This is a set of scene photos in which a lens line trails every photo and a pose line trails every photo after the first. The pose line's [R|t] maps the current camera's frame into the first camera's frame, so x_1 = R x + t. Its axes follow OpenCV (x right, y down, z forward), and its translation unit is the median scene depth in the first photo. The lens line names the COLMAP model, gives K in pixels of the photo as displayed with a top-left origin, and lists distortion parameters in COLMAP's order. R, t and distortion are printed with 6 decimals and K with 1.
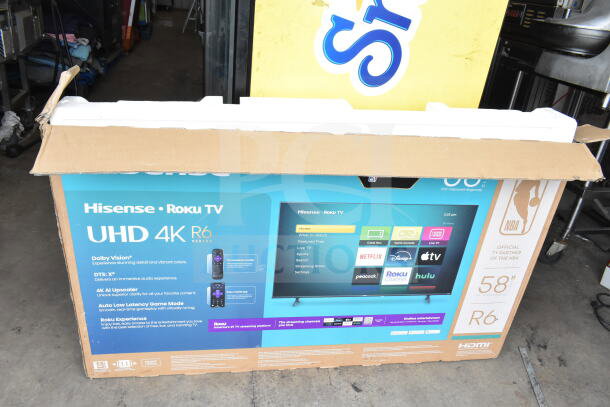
lens RADIAL K [[478.8, 0, 305.2], [0, 478.8, 203.2], [0, 0, 1]] dist [-0.007995, 0.002440]
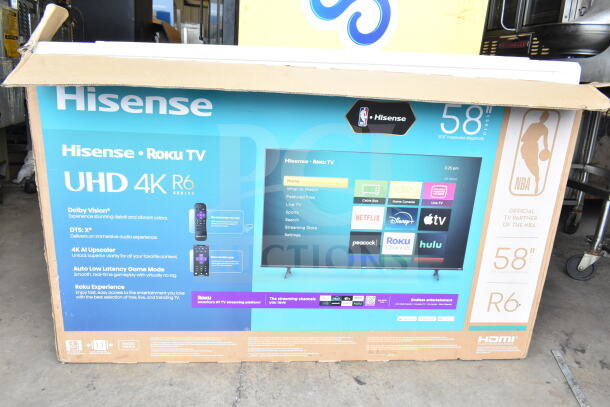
lens RADIAL K [[478.8, 0, 304.5], [0, 478.8, 203.7], [0, 0, 1]] dist [-0.007995, 0.002440]
pose [[0.997859, -0.017684, -0.062962, 0.074046], [0.004965, 0.980453, -0.196690, 0.262114], [0.065209, 0.195956, 0.978442, 0.088565]]
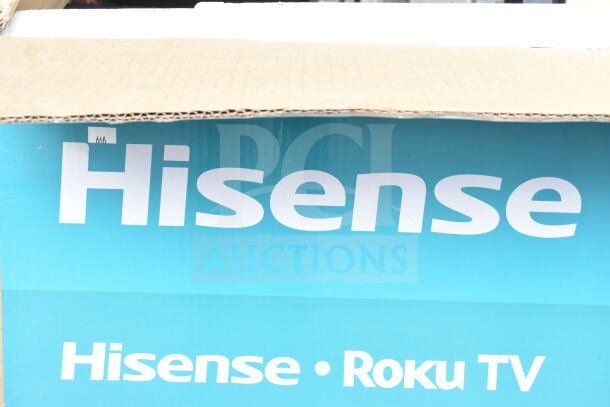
lens RADIAL K [[702.1, 0, 304.9], [0, 702.1, 203.6], [0, 0, 1]] dist [-0.030318, 0.000000]
pose [[0.988193, -0.053743, -0.143481, -0.215939], [-0.010863, 0.909531, -0.415493, 0.081112], [0.152830, 0.412146, 0.898208, 0.517961]]
